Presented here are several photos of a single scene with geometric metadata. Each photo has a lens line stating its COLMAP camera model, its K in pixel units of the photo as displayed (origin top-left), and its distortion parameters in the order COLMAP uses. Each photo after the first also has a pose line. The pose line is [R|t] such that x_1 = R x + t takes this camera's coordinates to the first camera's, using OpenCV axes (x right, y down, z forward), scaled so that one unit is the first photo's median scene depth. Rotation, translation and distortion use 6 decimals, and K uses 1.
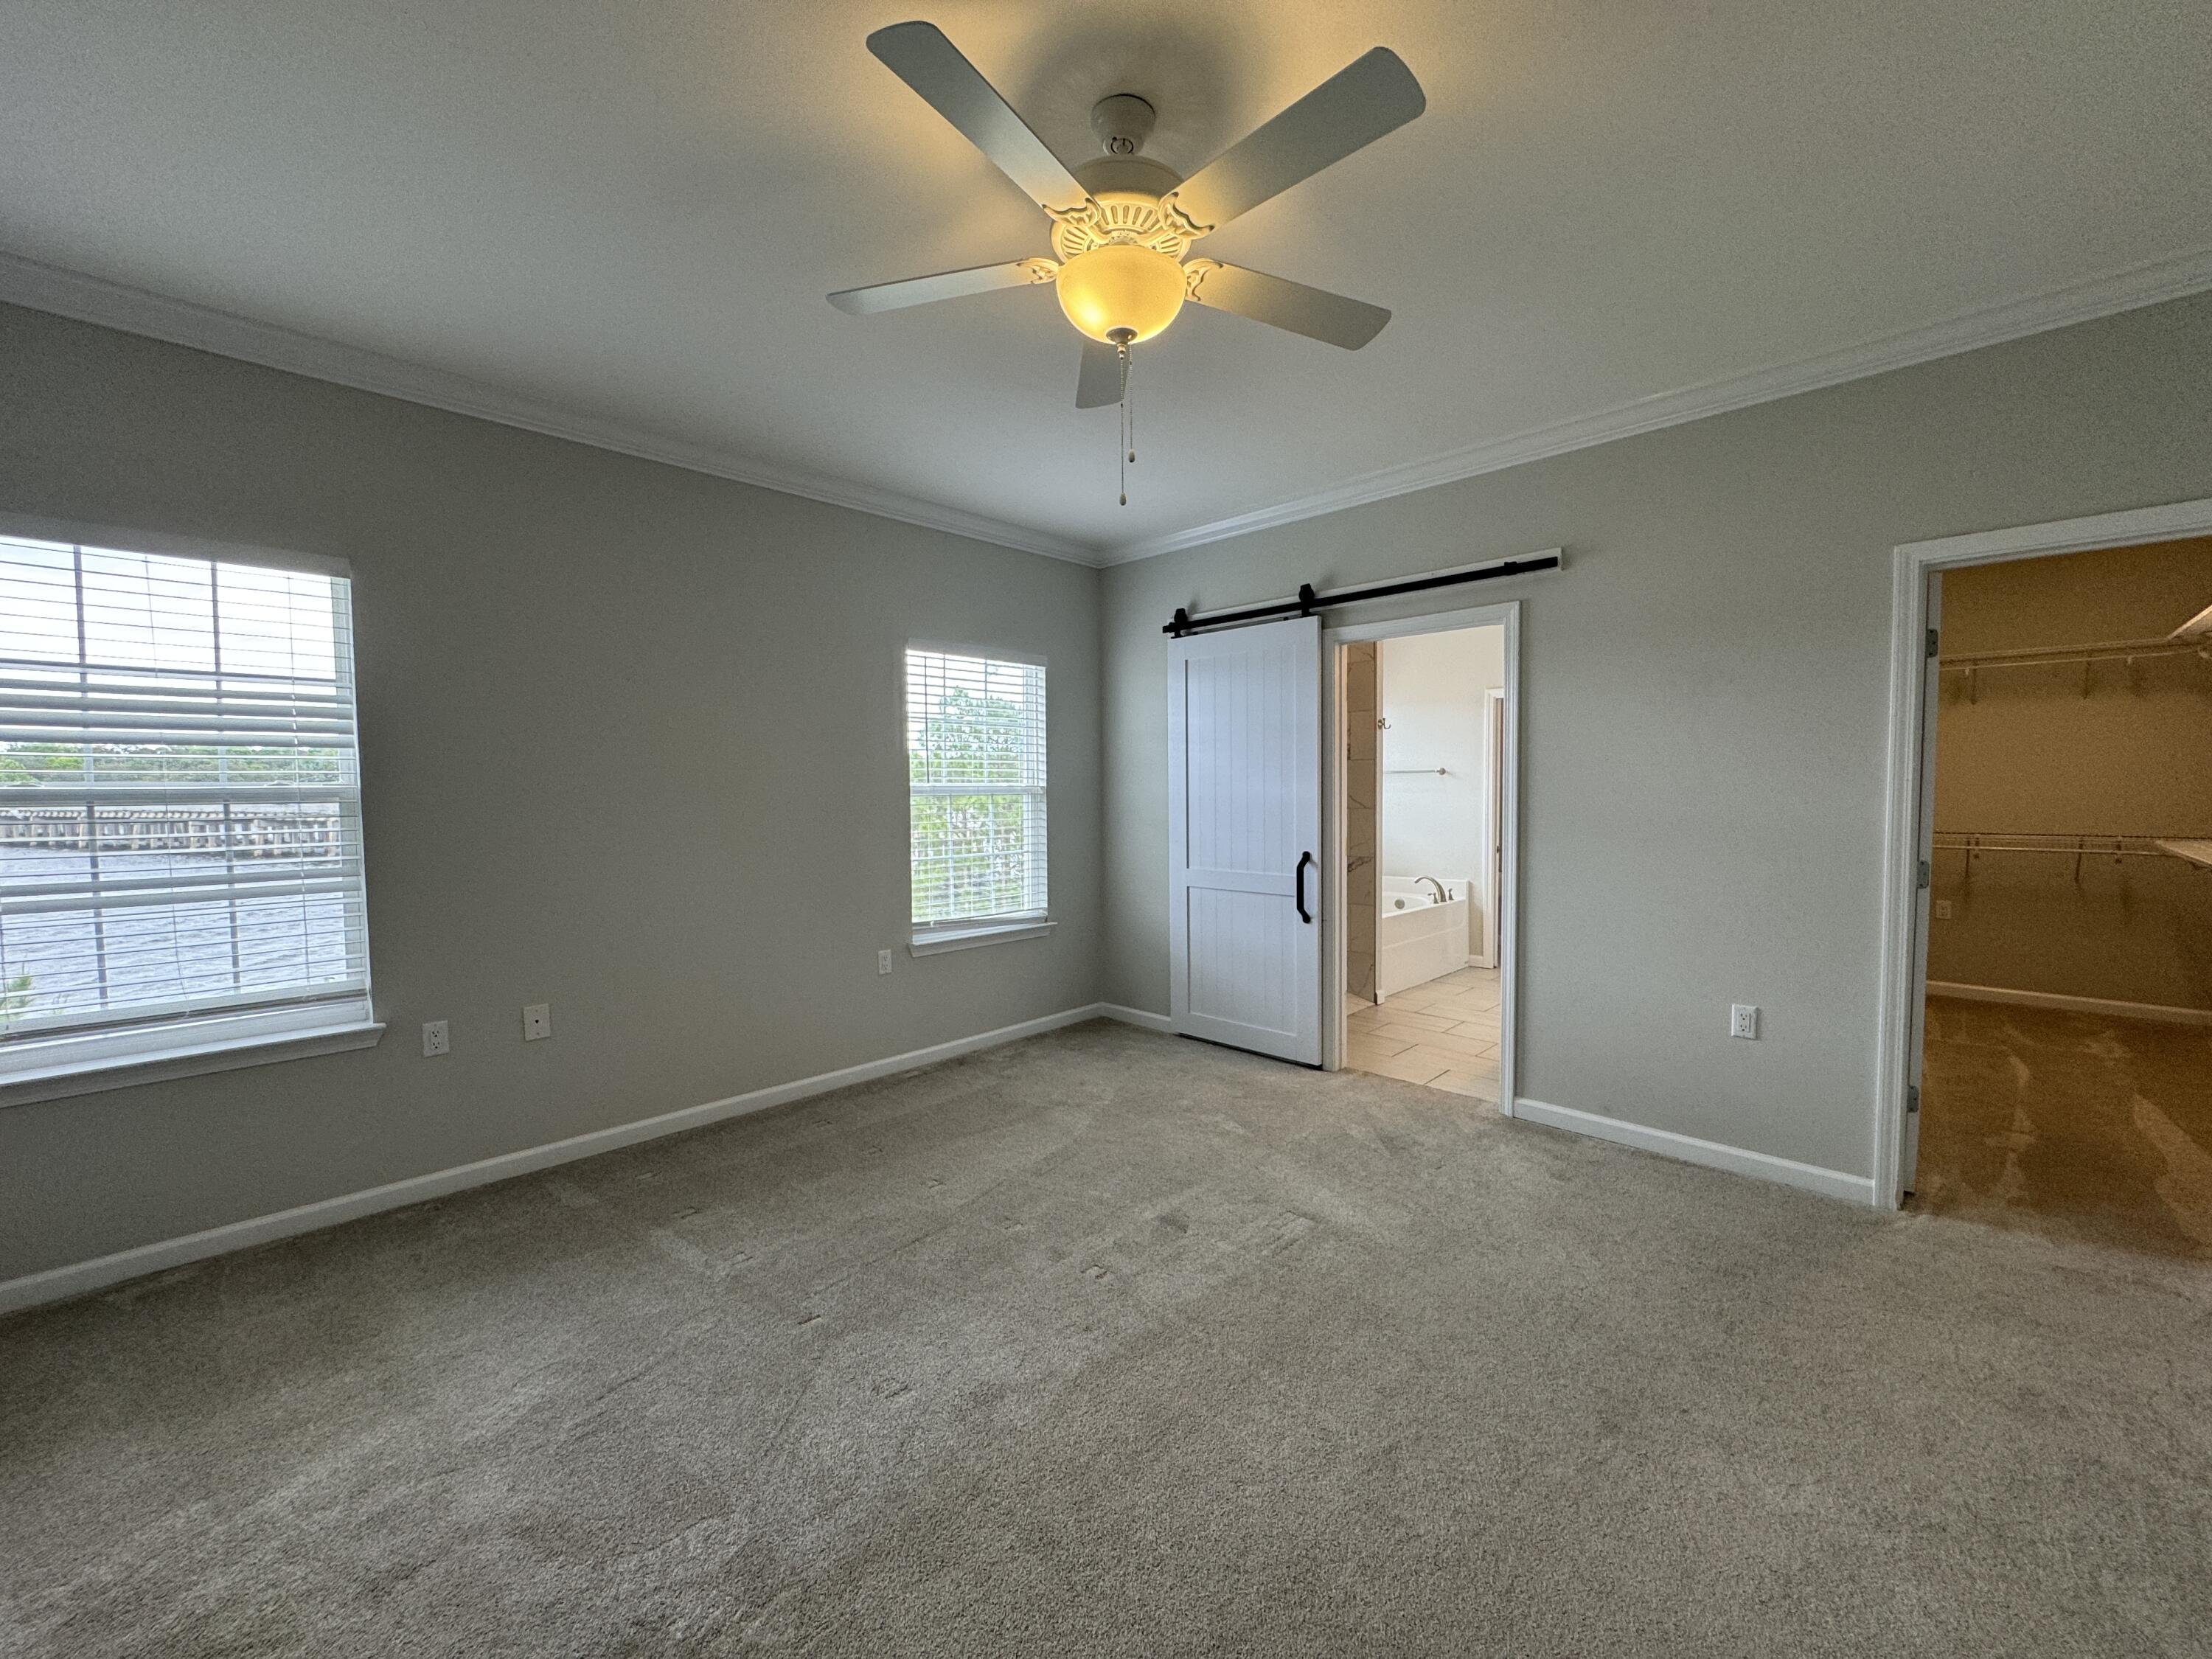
lens RADIAL K [[881.1, 0, 1097.9], [0, 881.1, 824.6], [0, 0, 1]] dist [-0.003827, 0.000493]
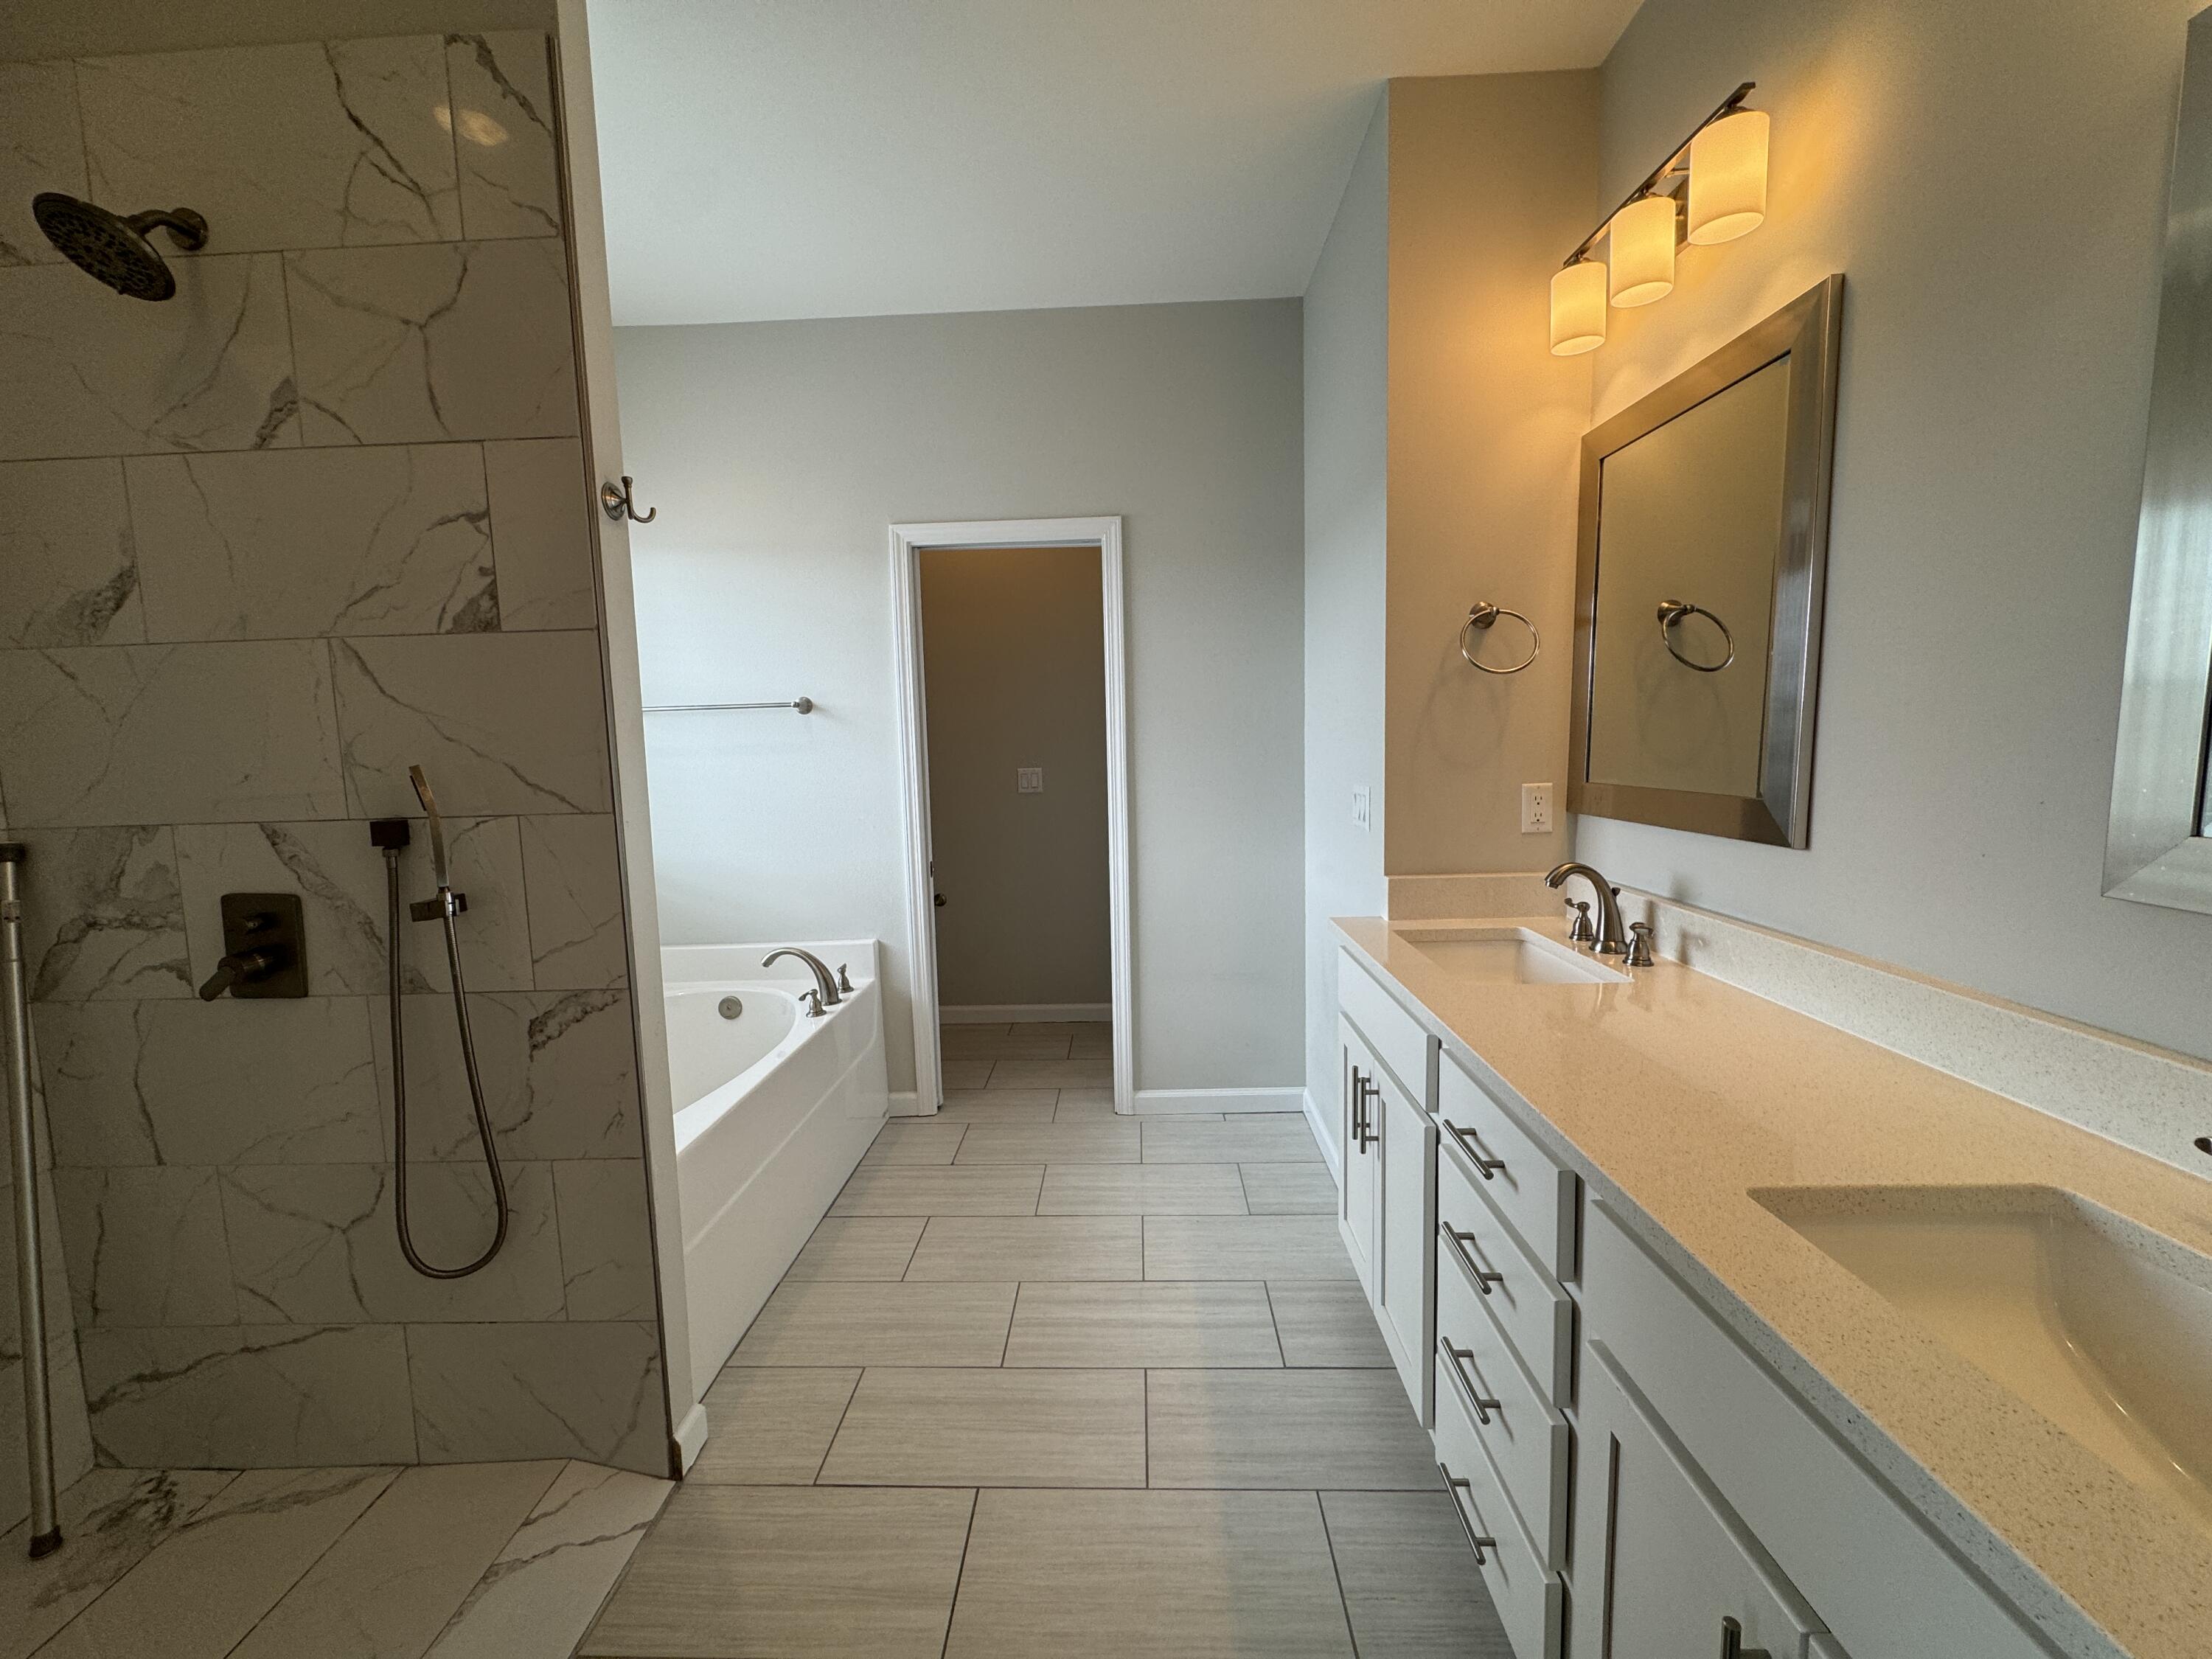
lens RADIAL K [[881.1, 0, 1102.1], [0, 881.1, 834.4], [0, 0, 1]] dist [-0.003827, 0.000493]
pose [[0.739121, -0.080372, 0.668761, 0.315040], [0.047567, 0.996605, 0.067200, -0.029225], [-0.671891, -0.017858, 0.740434, 0.901337]]
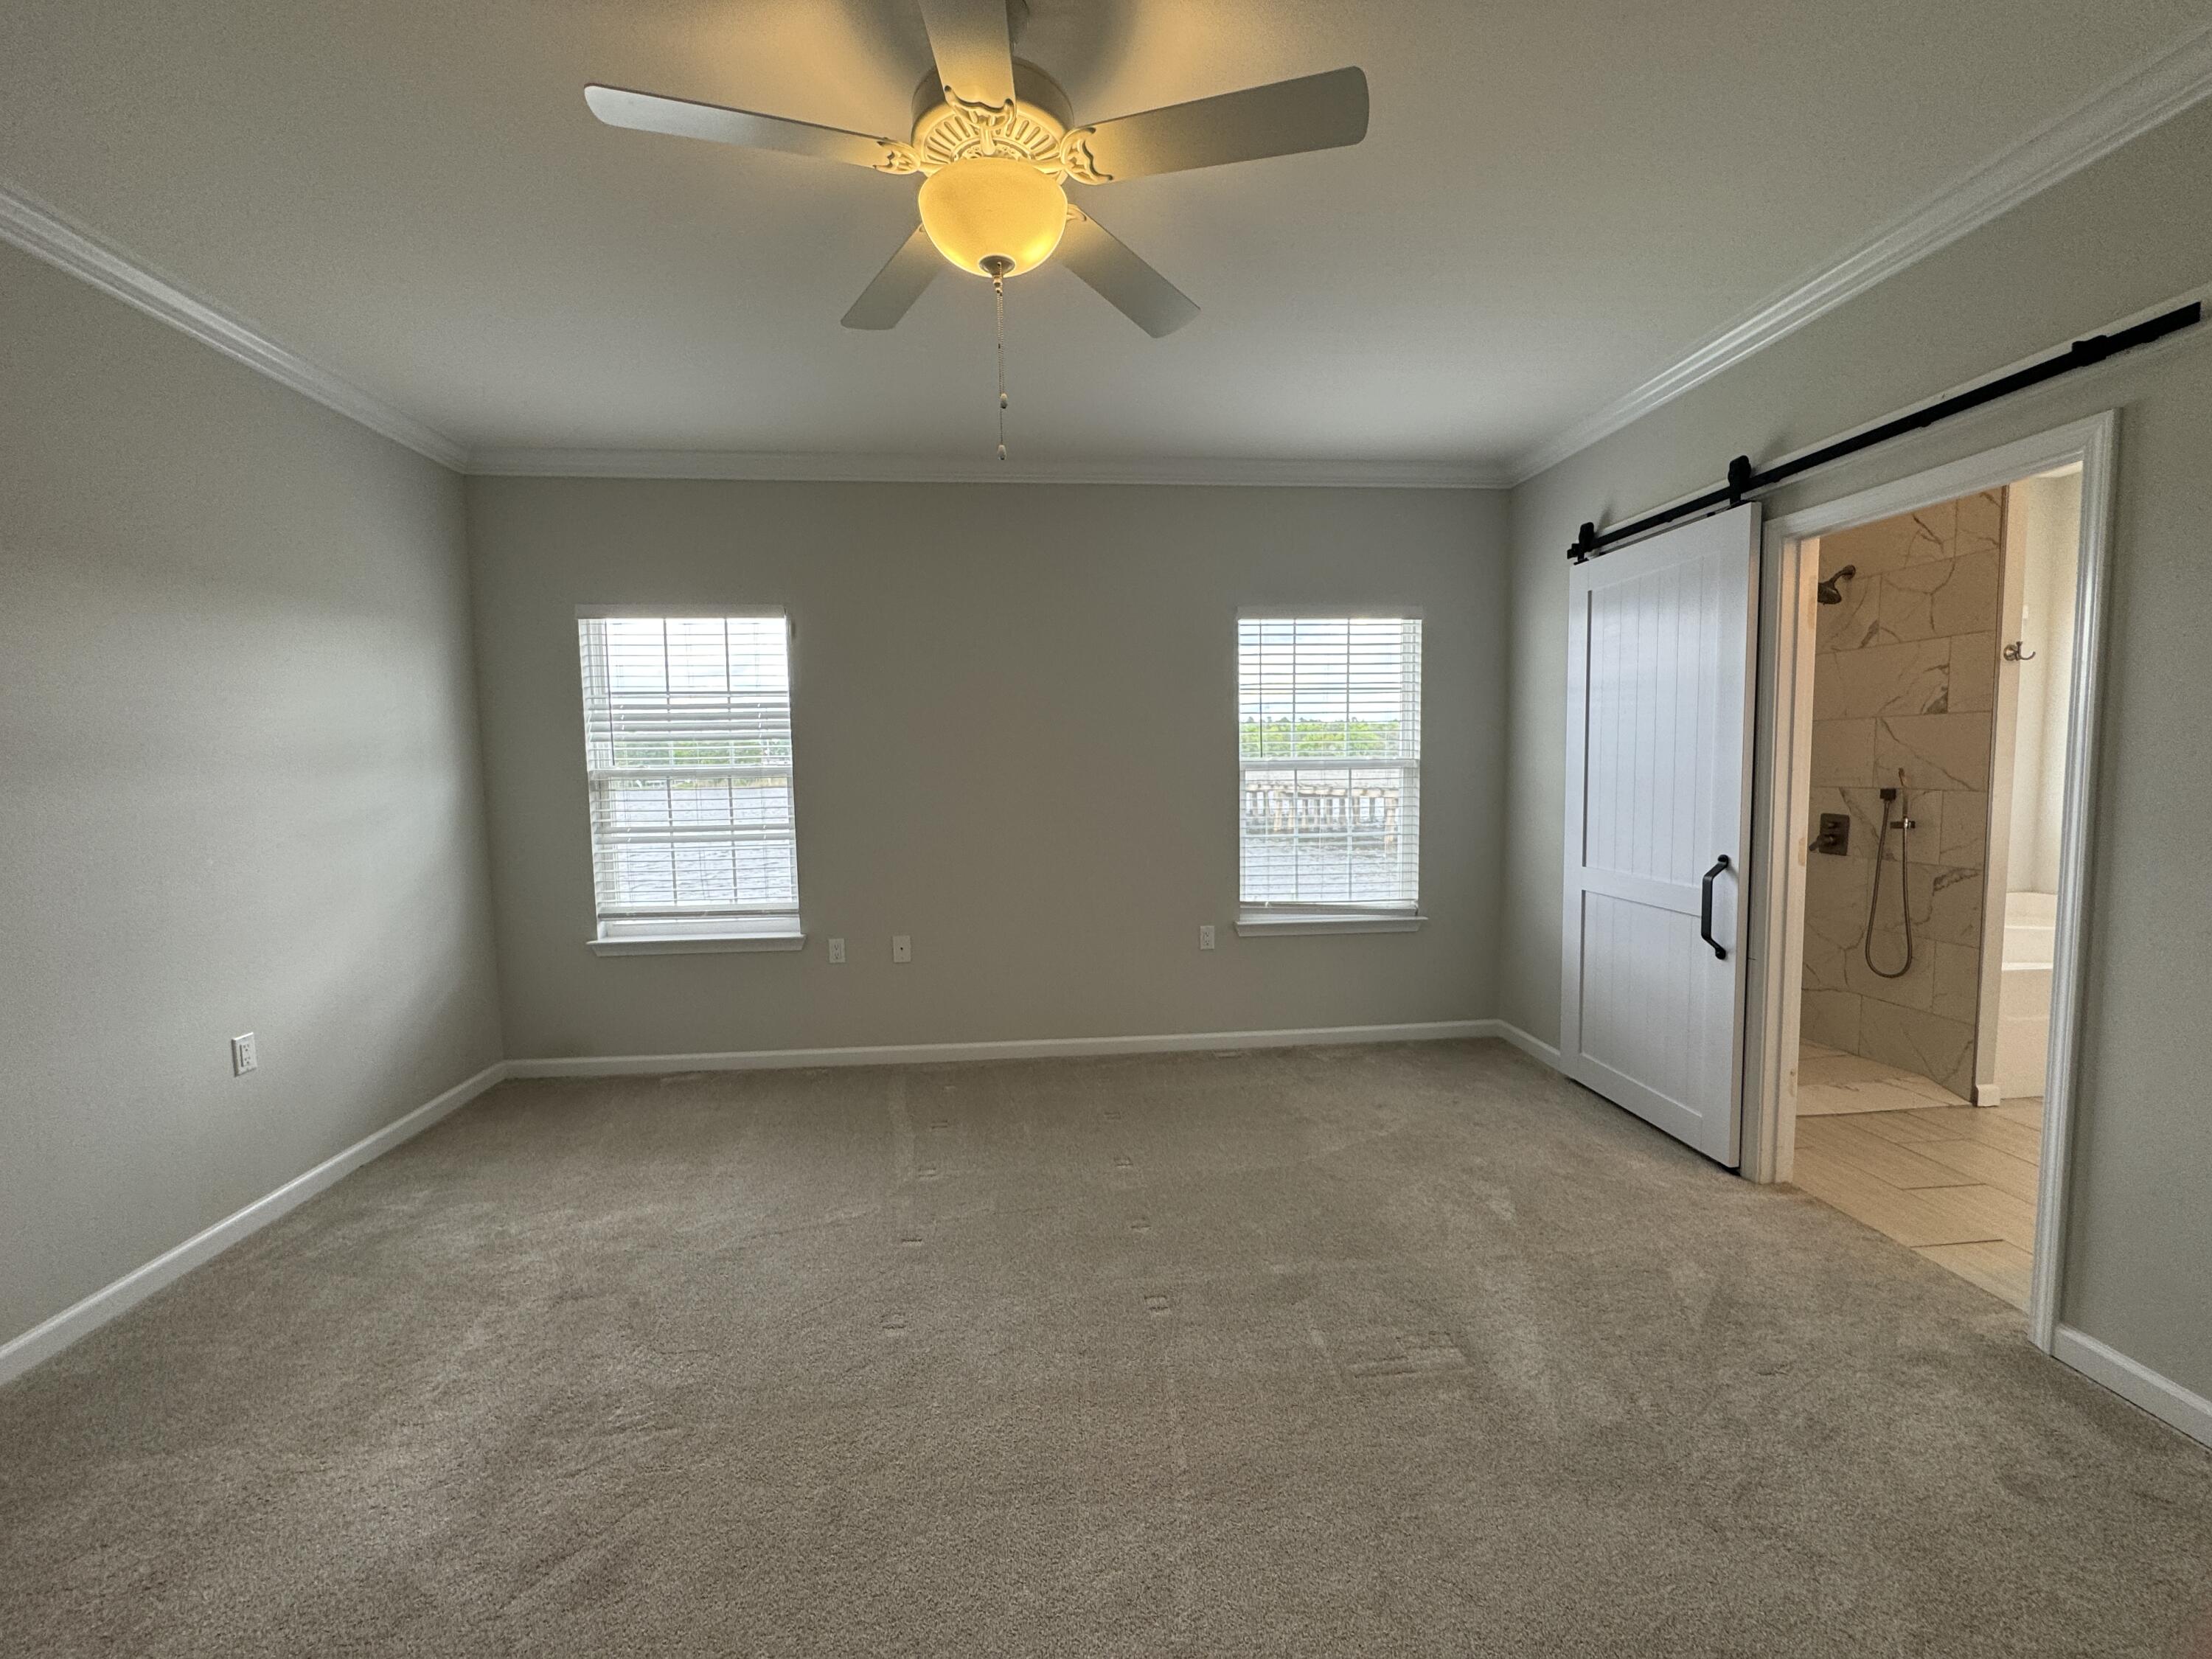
lens RADIAL K [[881.1, 0, 1109.8], [0, 881.1, 823.8], [0, 0, 1]] dist [-0.003827, 0.000493]
pose [[0.759626, 0.042436, -0.648974, 0.320071], [-0.017316, 0.998835, 0.045046, -0.016217], [0.650129, -0.022981, 0.759476, 0.174082]]
